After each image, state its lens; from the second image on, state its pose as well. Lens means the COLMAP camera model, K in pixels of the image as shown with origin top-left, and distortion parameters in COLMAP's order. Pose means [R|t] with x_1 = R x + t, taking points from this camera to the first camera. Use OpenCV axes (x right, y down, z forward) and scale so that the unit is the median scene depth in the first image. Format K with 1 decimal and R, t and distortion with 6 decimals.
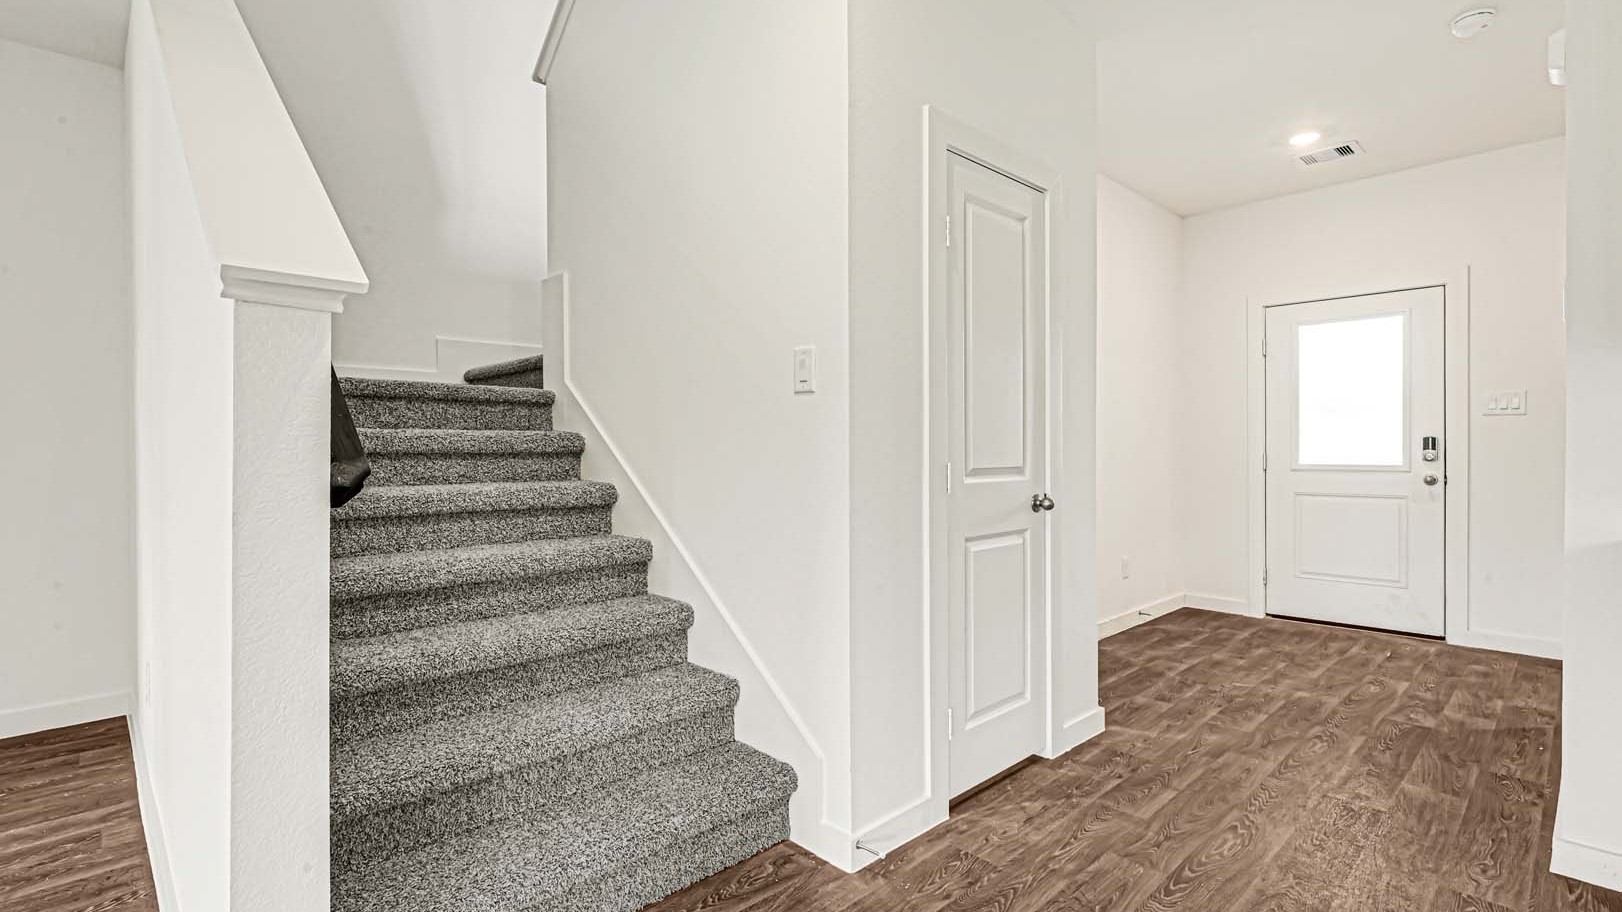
lens RADIAL K [[758.7, 0, 811.5], [0, 758.7, 450.9], [0, 0, 1]] dist [0.001342, 0.000082]
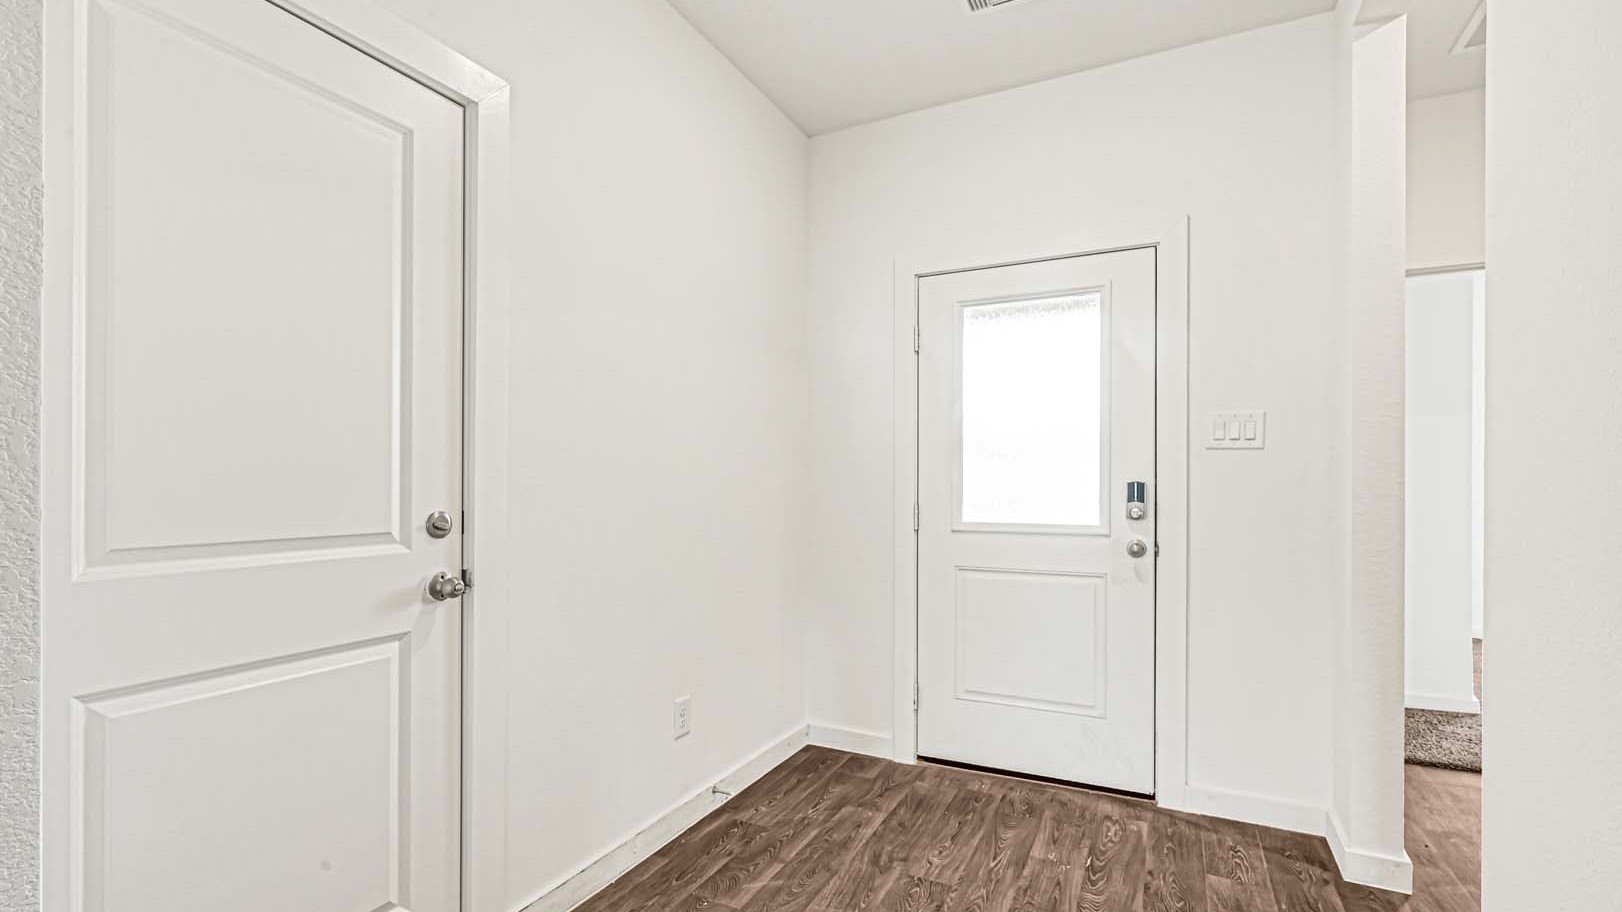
lens RADIAL K [[723.2, 0, 816.6], [0, 723.2, 483.0], [0, 0, 1]] dist [0.000600, 0.000036]
pose [[0.941250, 0.008753, 0.337598, 0.555758], [-0.005843, 0.999937, -0.009634, -0.015773], [-0.337661, 0.007096, 0.941241, 0.809533]]
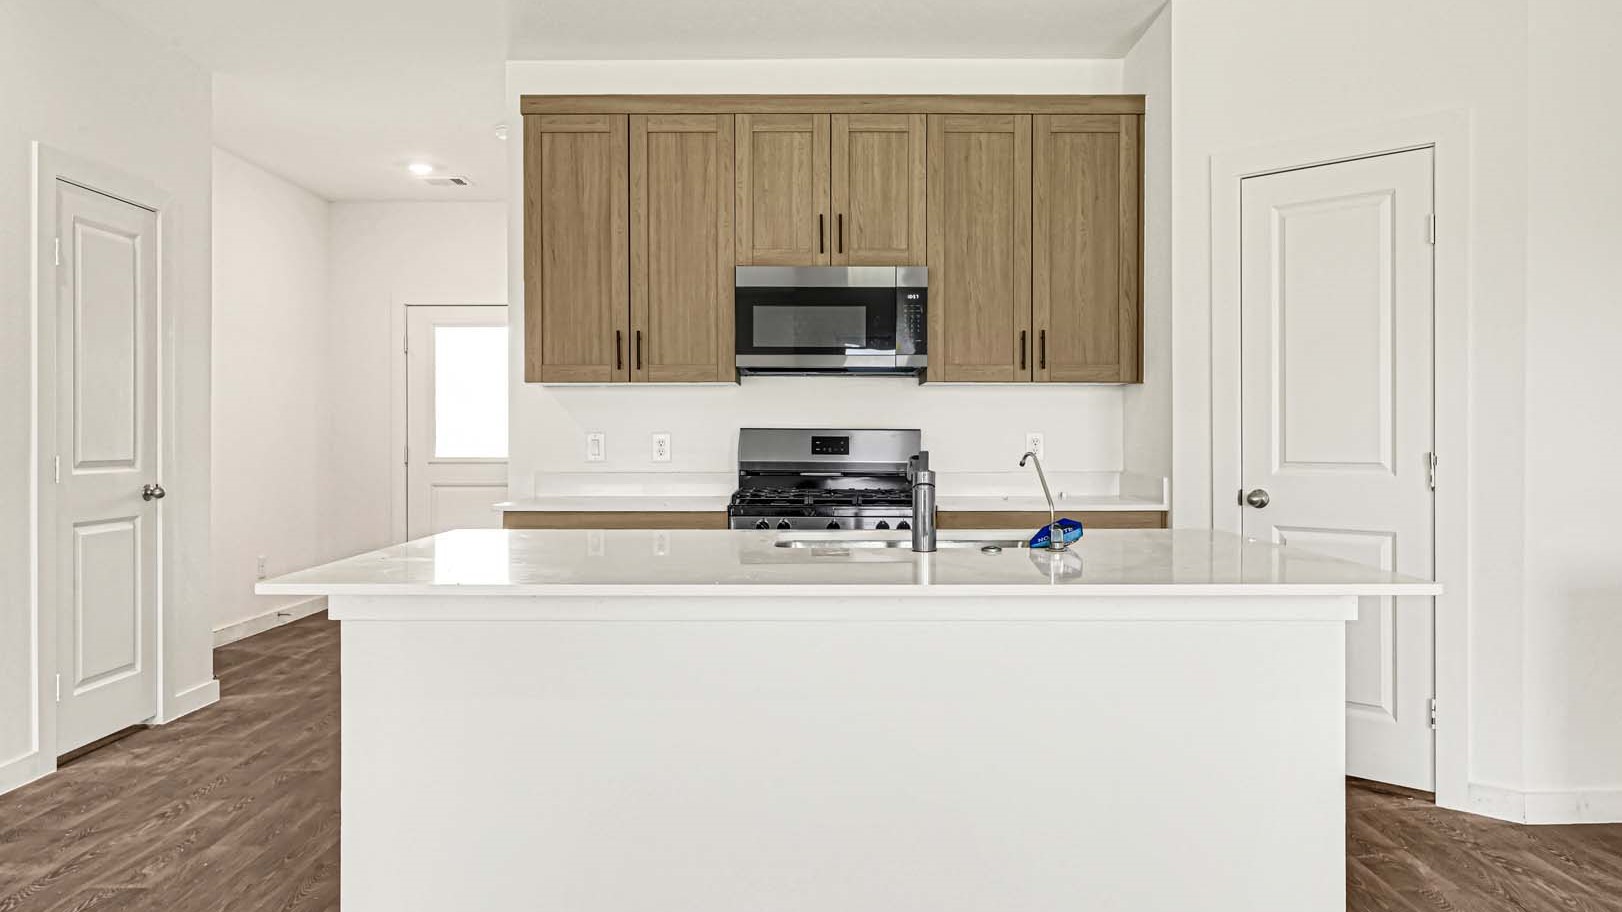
lens RADIAL K [[1111.4, 0, 810.9], [0, 1111.4, 435.7], [0, 0, 1]] dist [0.000470, -0.000343]
pose [[0.695202, 0.003565, 0.718806, -0.189554], [0.002452, 0.999970, -0.007331, 0.000159], [-0.718811, 0.006859, 0.695172, -0.794063]]
